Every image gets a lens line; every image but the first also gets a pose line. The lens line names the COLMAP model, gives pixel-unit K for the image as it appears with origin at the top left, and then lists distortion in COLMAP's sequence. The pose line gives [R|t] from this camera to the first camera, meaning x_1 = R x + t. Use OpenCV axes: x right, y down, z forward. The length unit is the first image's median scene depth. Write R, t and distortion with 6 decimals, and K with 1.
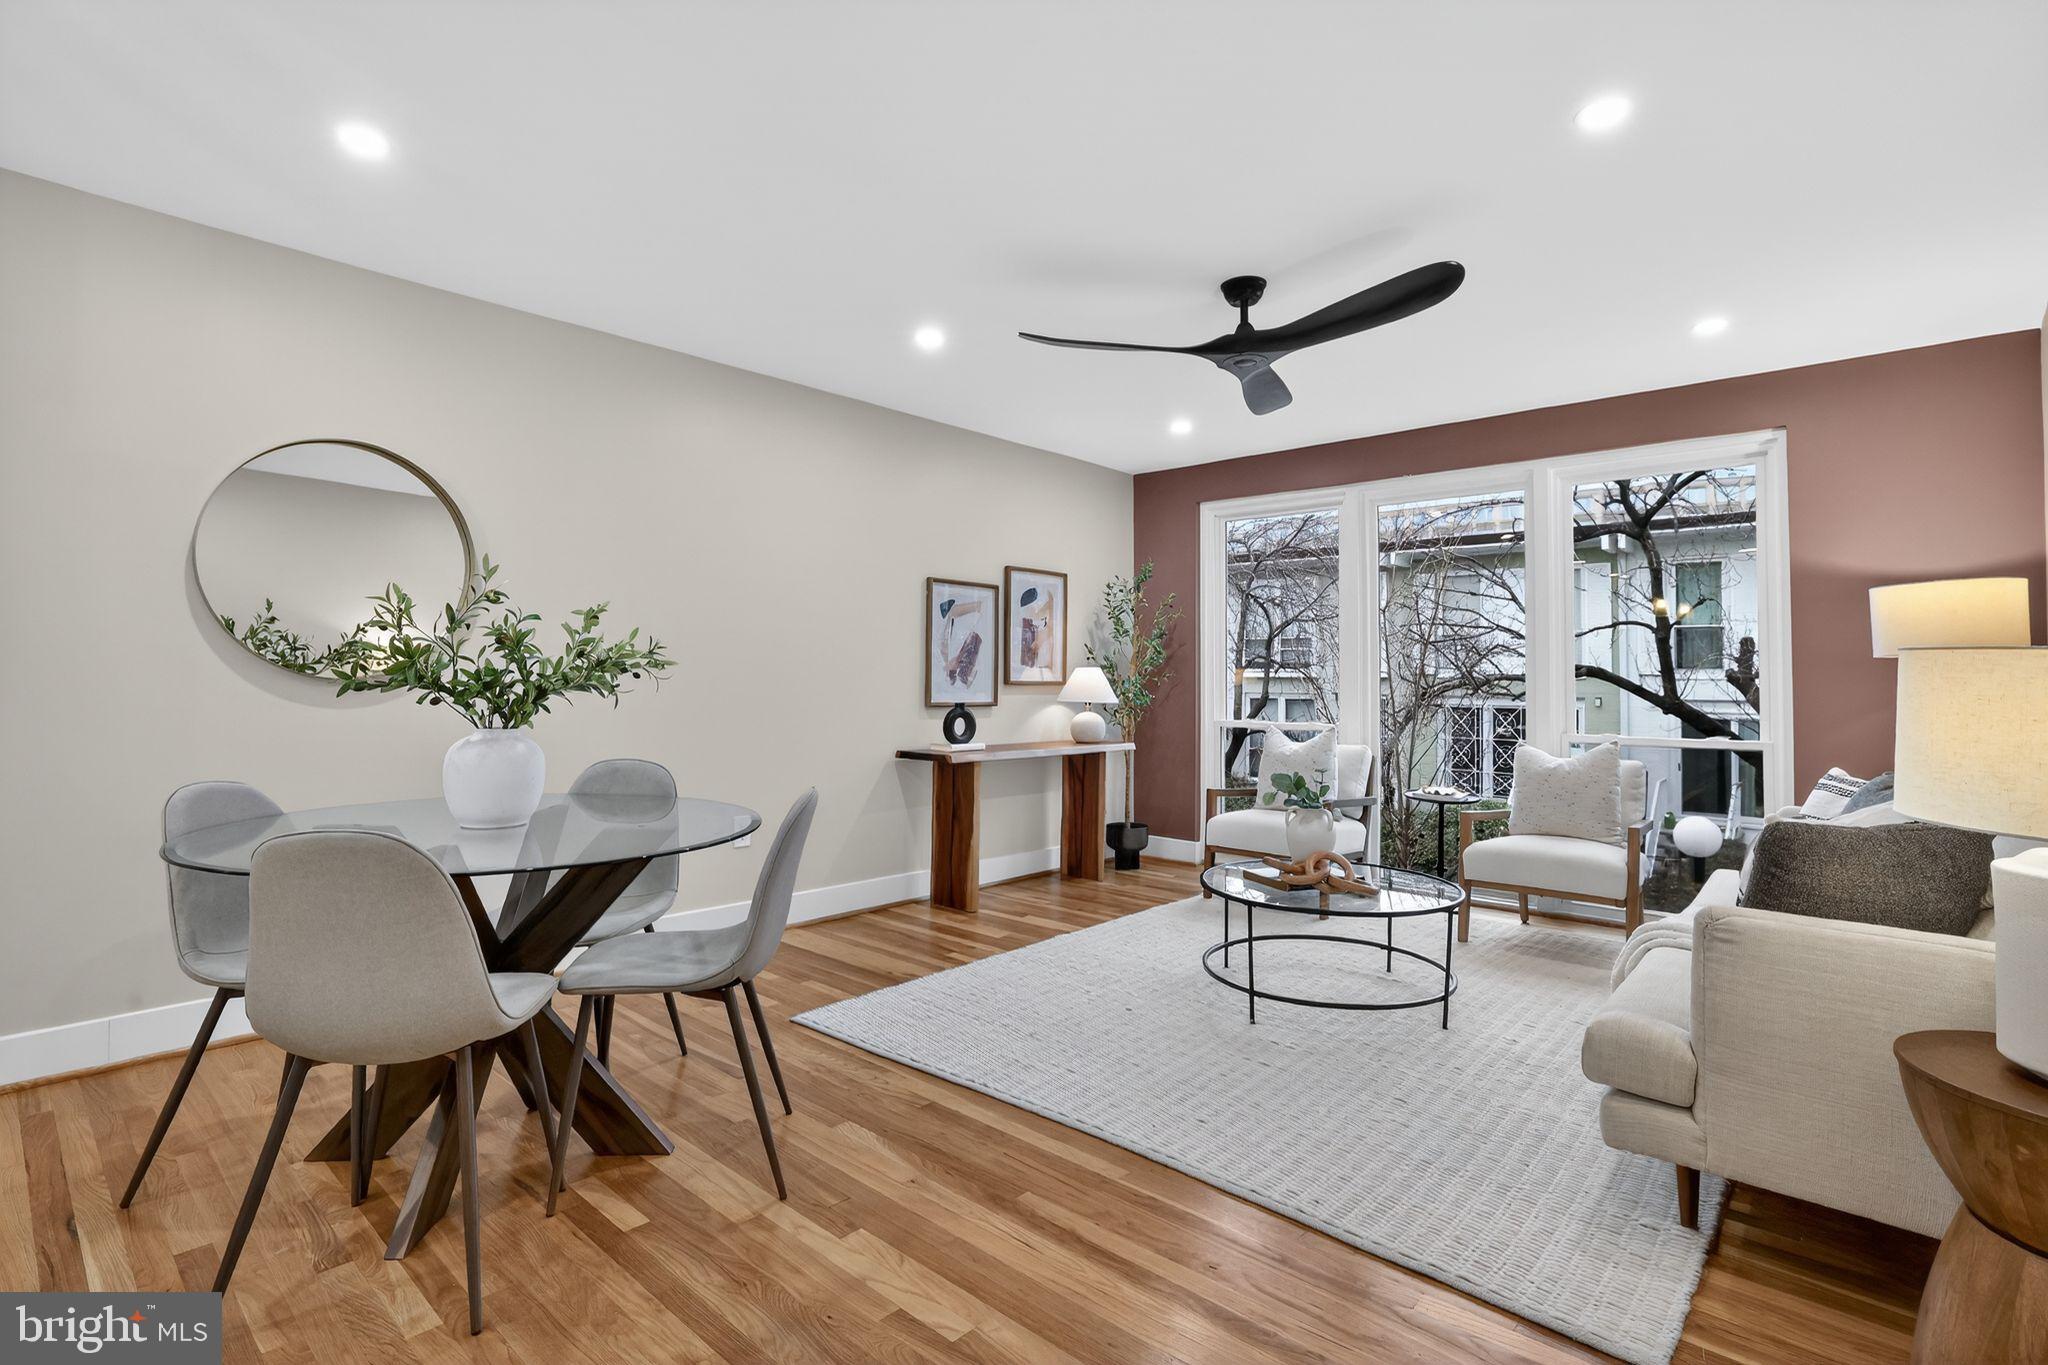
lens RADIAL K [[957.6, 0, 1020.7], [0, 957.6, 685.2], [0, 0, 1]] dist [0.002310, 0.000226]
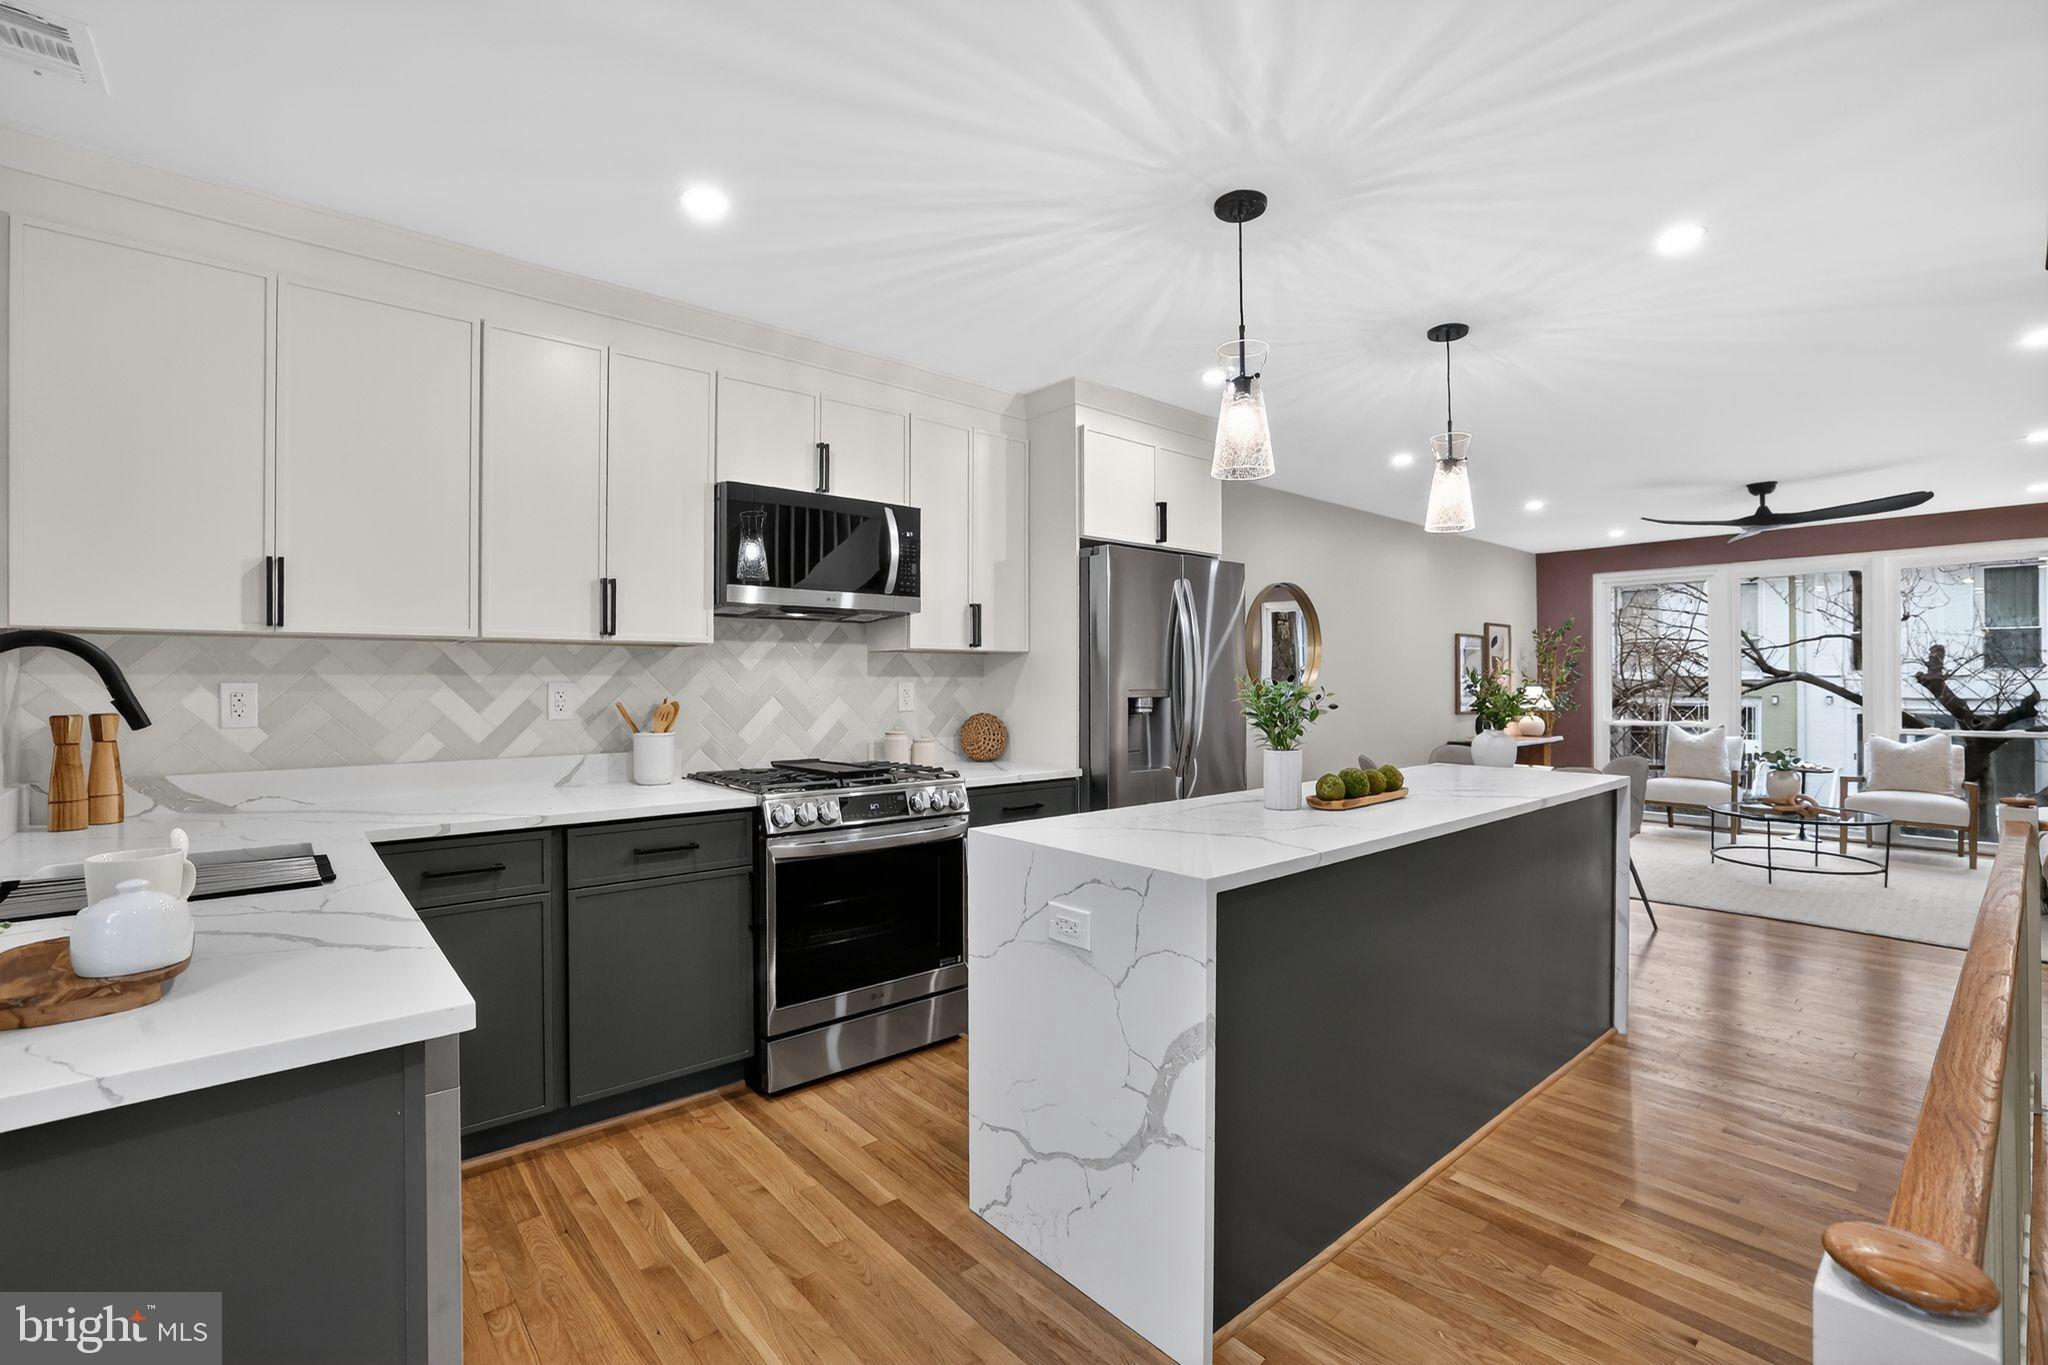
lens RADIAL K [[879.0, 0, 1028.0], [0, 879.0, 682.2], [0, 0, 1]] dist [-0.003057, -0.000297]
pose [[0.993377, -0.012690, -0.114196, -0.590467], [0.012011, 0.999906, -0.006631, -0.026737], [0.114270, 0.005215, 0.993436, -0.502741]]
